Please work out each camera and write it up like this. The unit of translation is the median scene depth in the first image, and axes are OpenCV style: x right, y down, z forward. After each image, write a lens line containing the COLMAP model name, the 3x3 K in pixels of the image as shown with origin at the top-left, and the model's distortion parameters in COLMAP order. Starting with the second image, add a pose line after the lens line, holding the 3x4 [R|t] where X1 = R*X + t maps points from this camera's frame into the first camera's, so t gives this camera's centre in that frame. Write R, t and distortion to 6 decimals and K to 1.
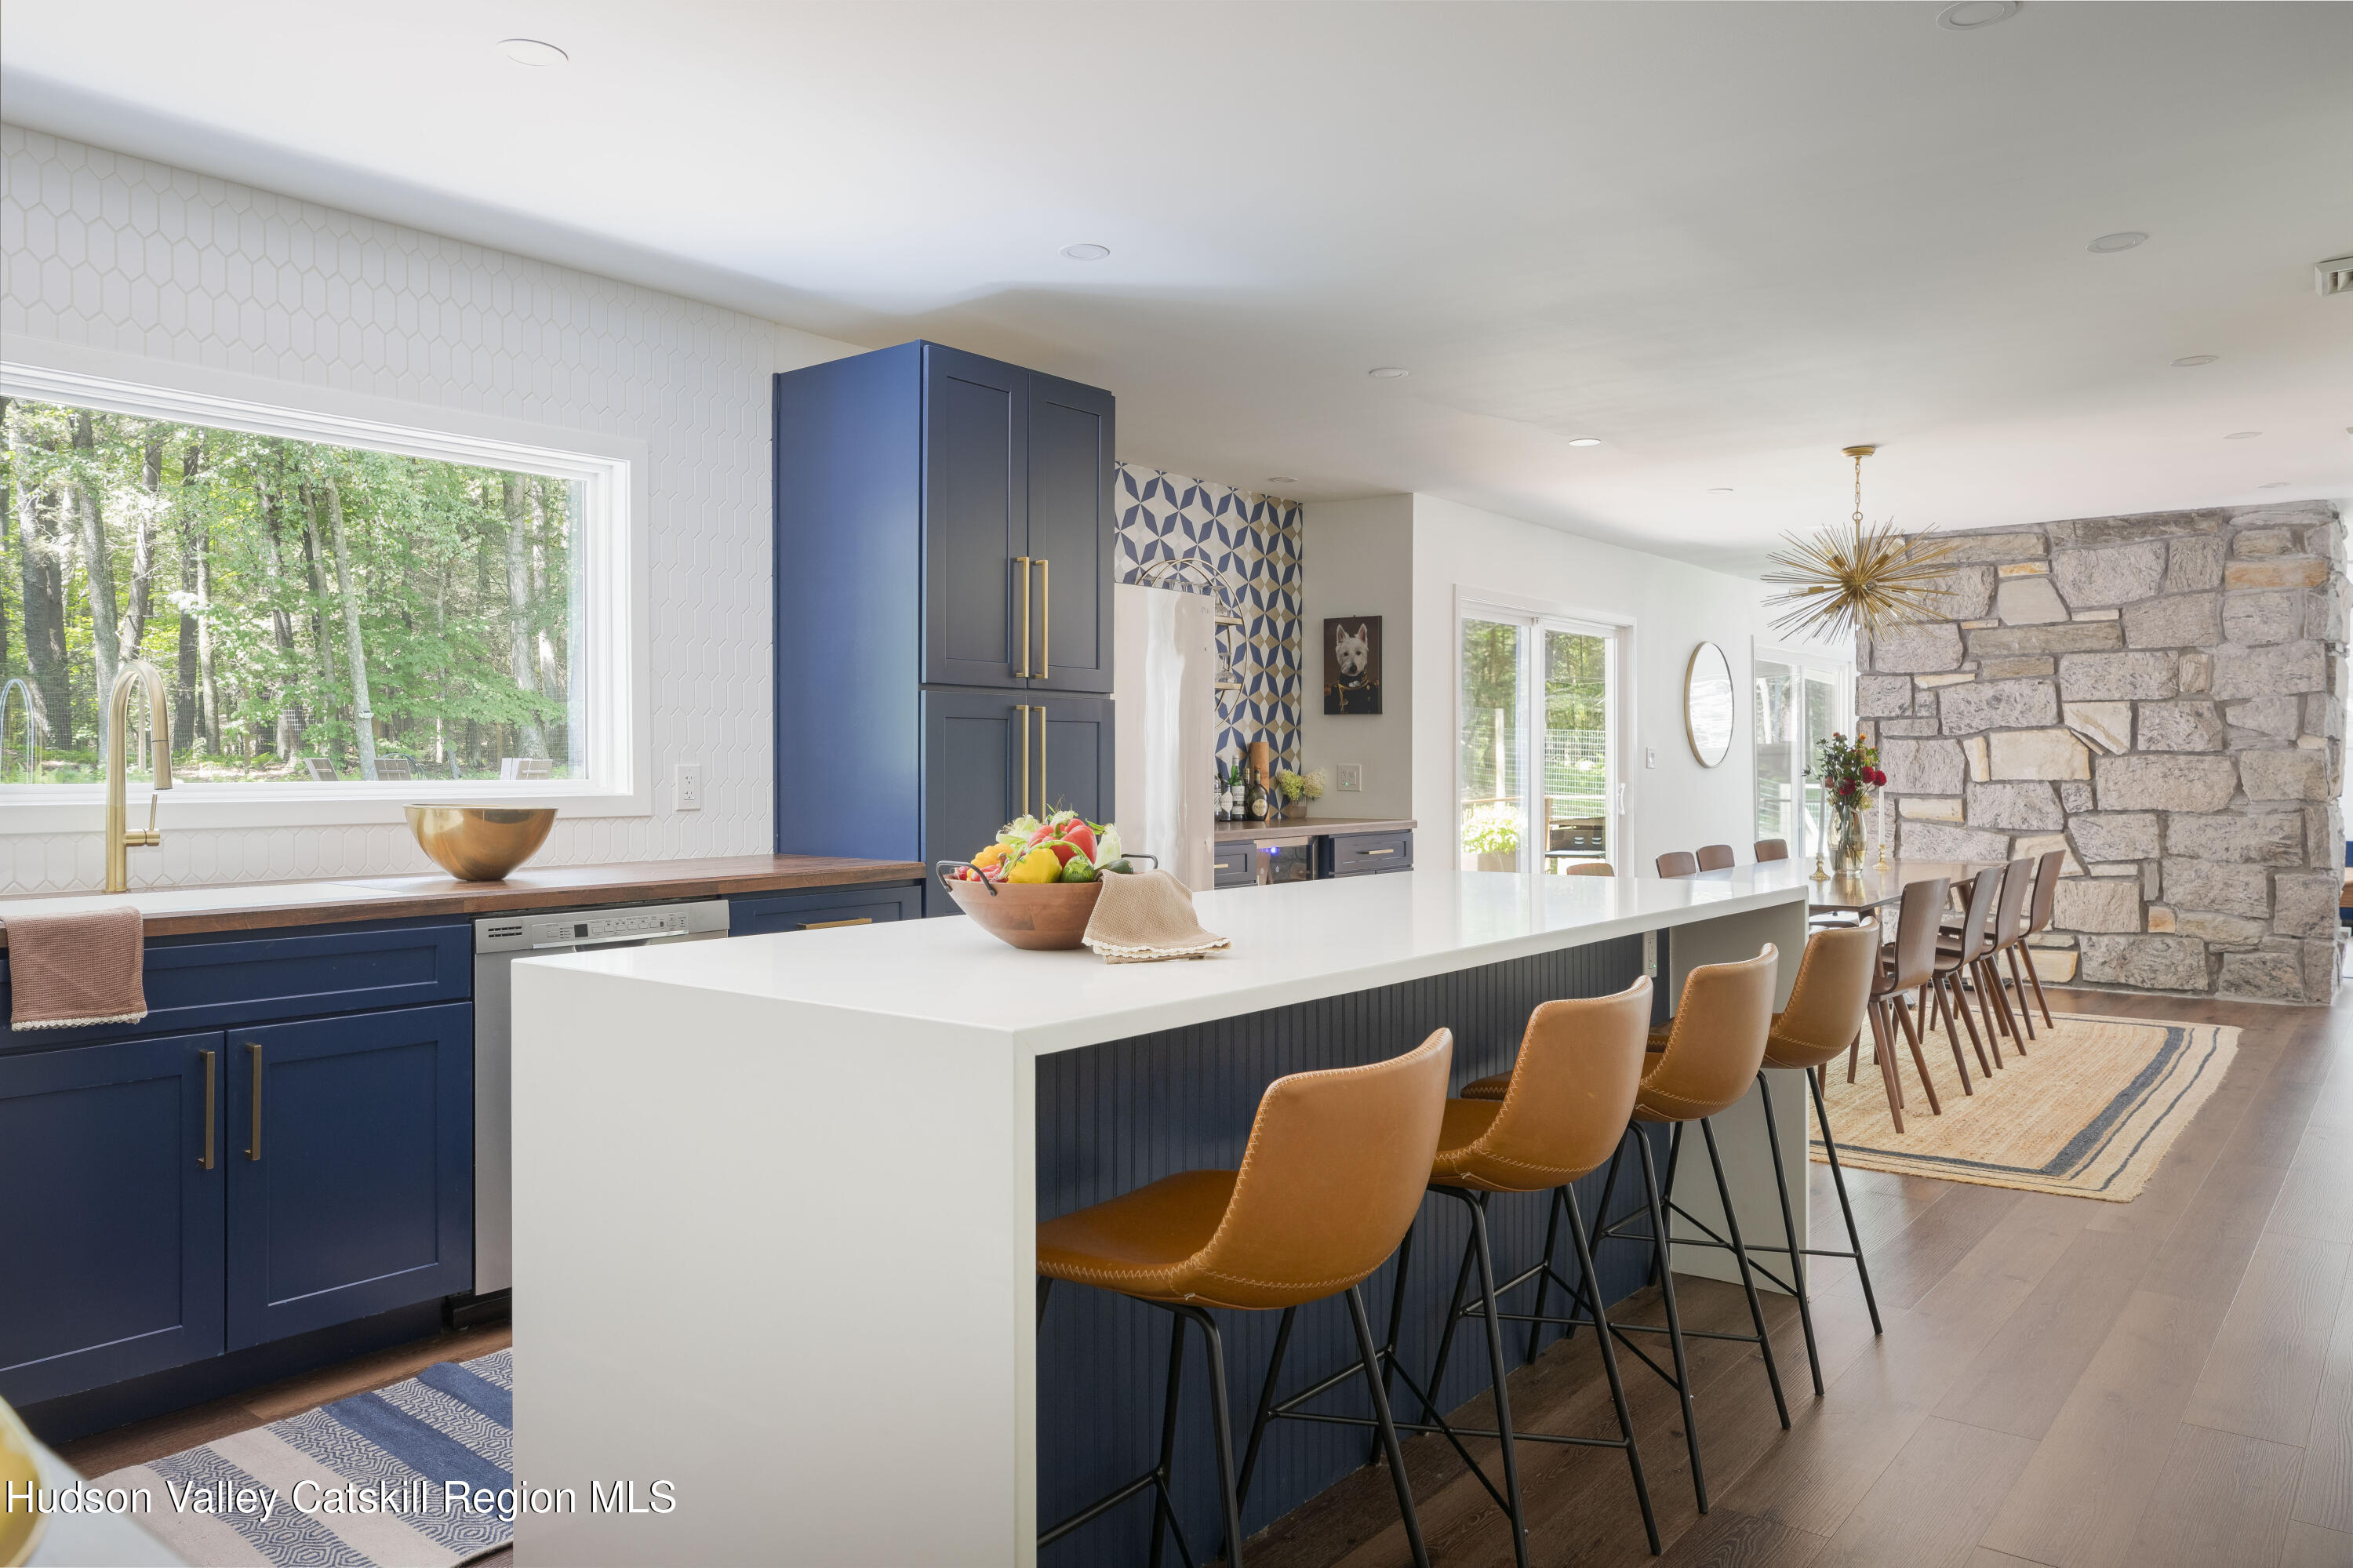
lens RADIAL K [[1614.2, 0, 1205.7], [0, 1614.2, 751.3], [0, 0, 1]] dist [0.024700, 0.000598]
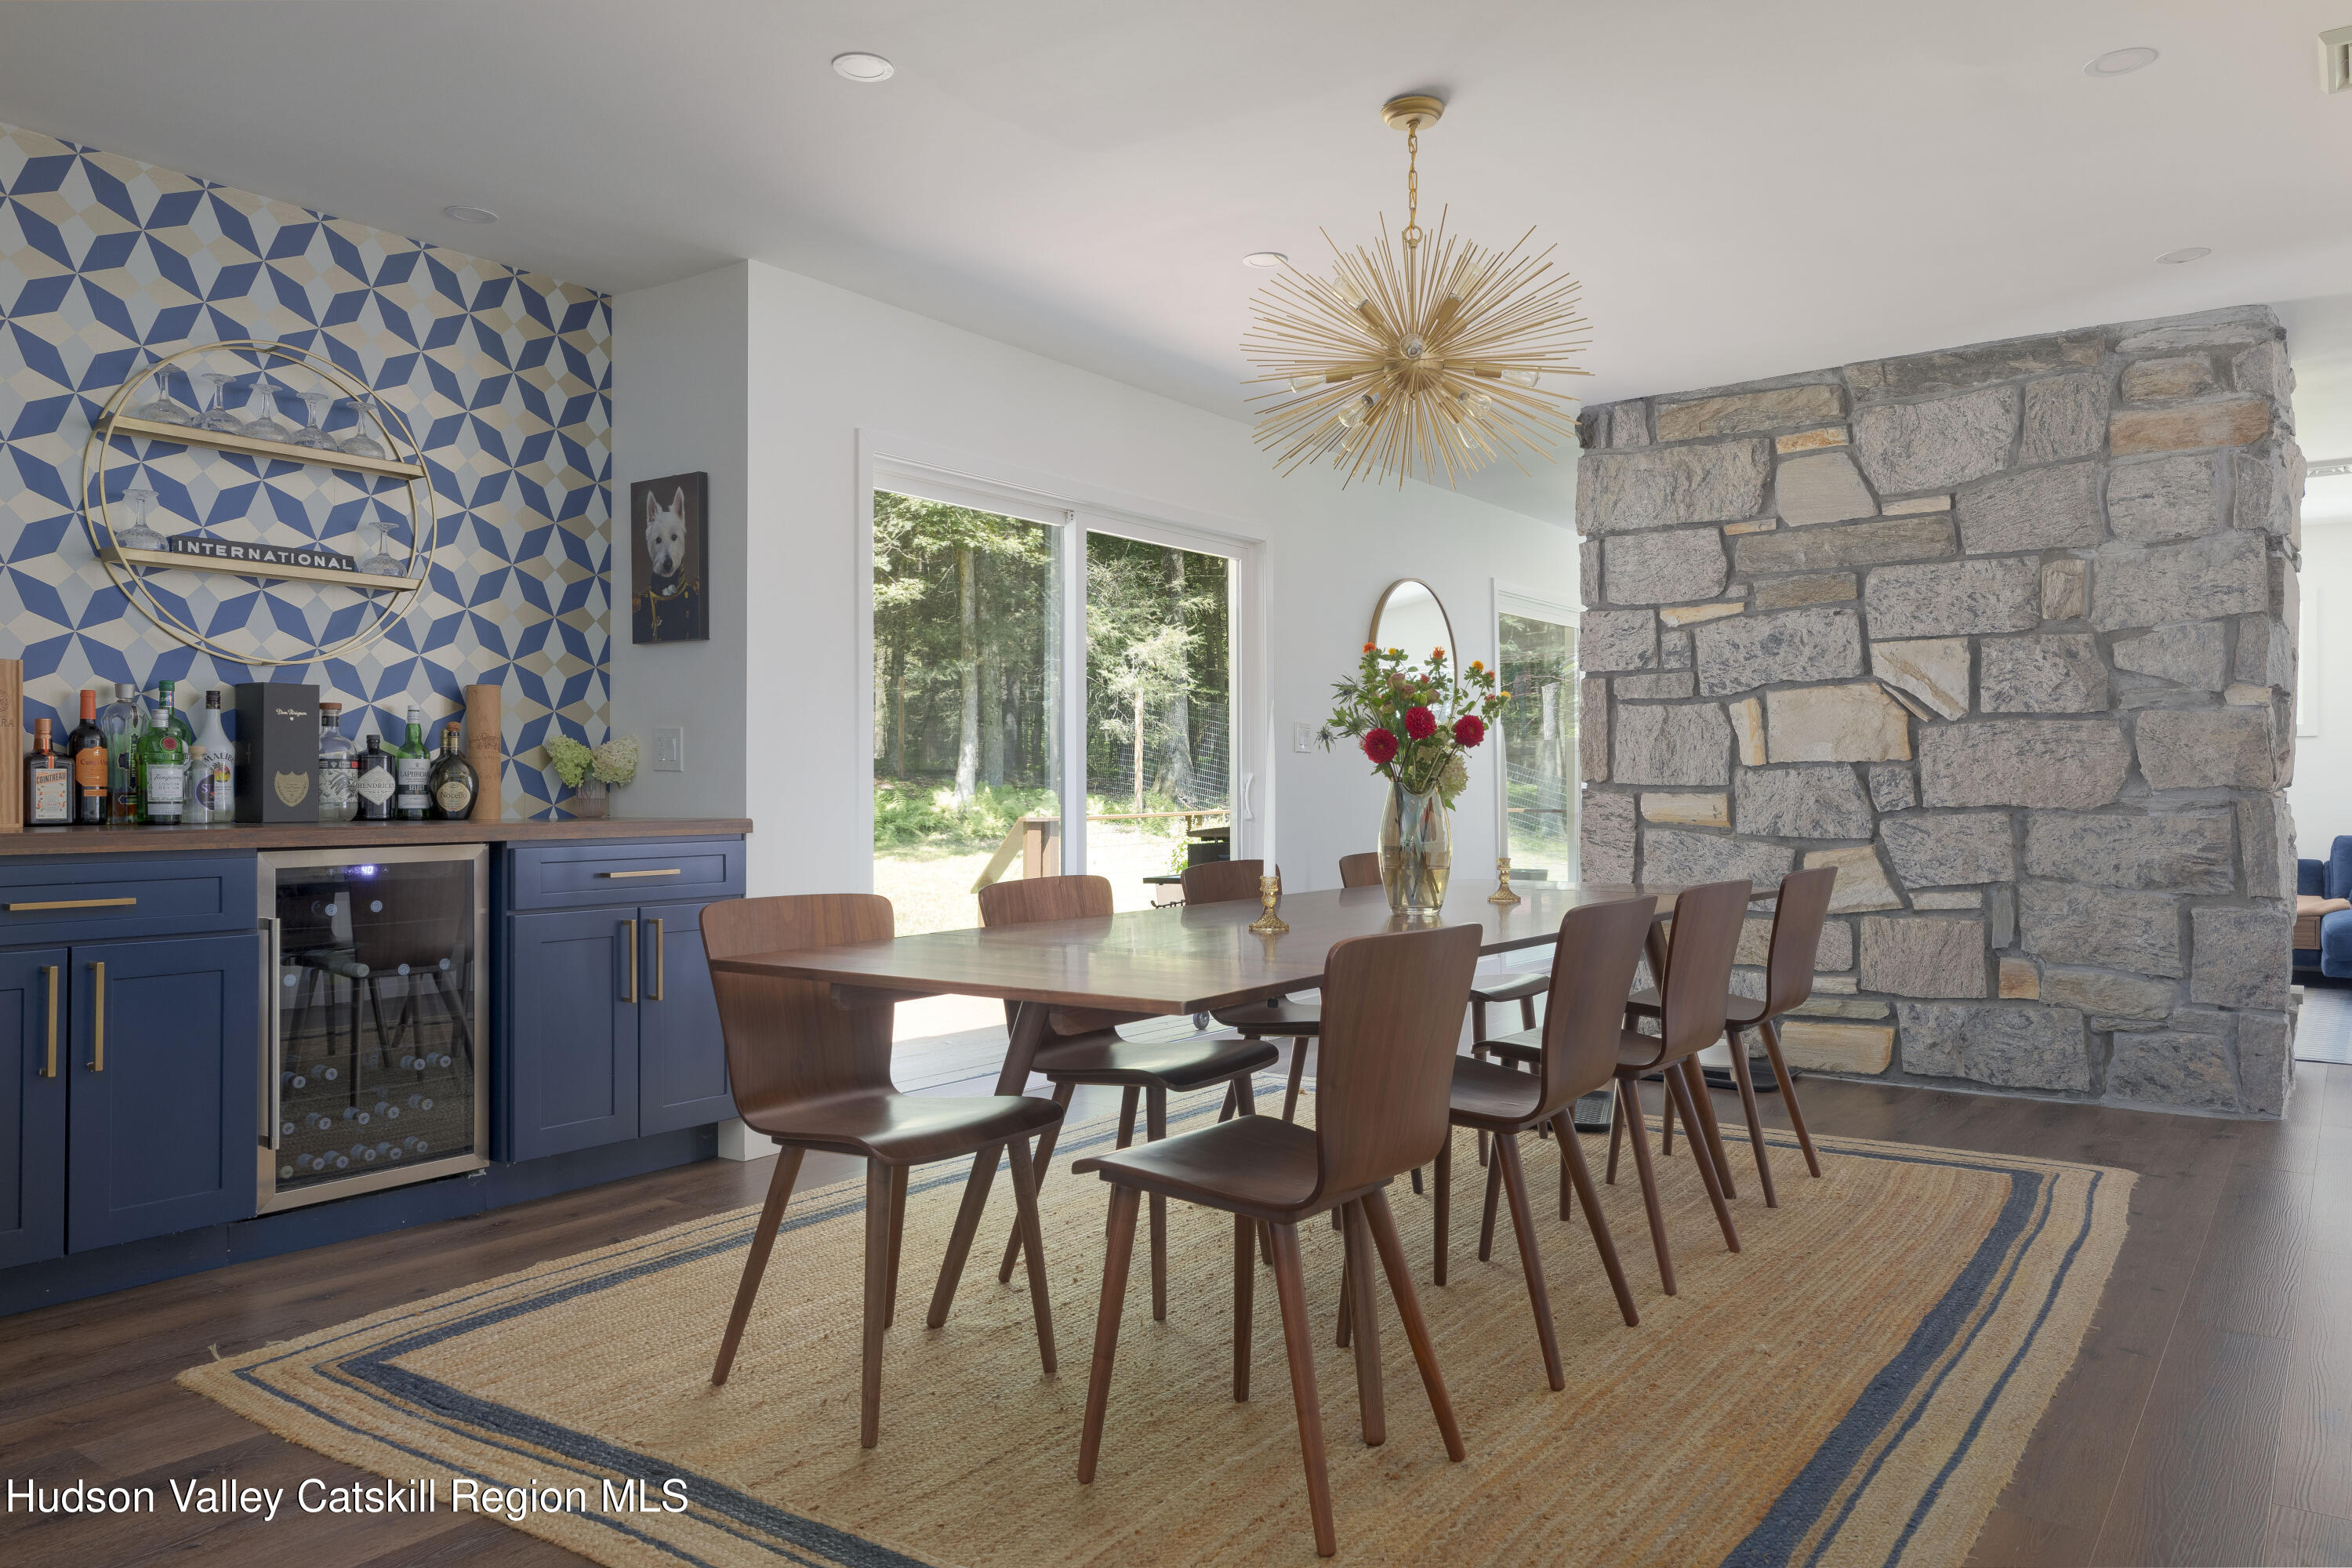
lens RADIAL K [[1630.1, 0, 1173.8], [0, 1630.1, 748.7], [0, 0, 1]] dist [0.018217, -0.001611]
pose [[0.999692, 0.000597, 0.024796, 0.243425], [-0.000177, 0.999857, -0.016919, 0.024688], [-0.024803, 0.016910, 0.999549, 0.370249]]
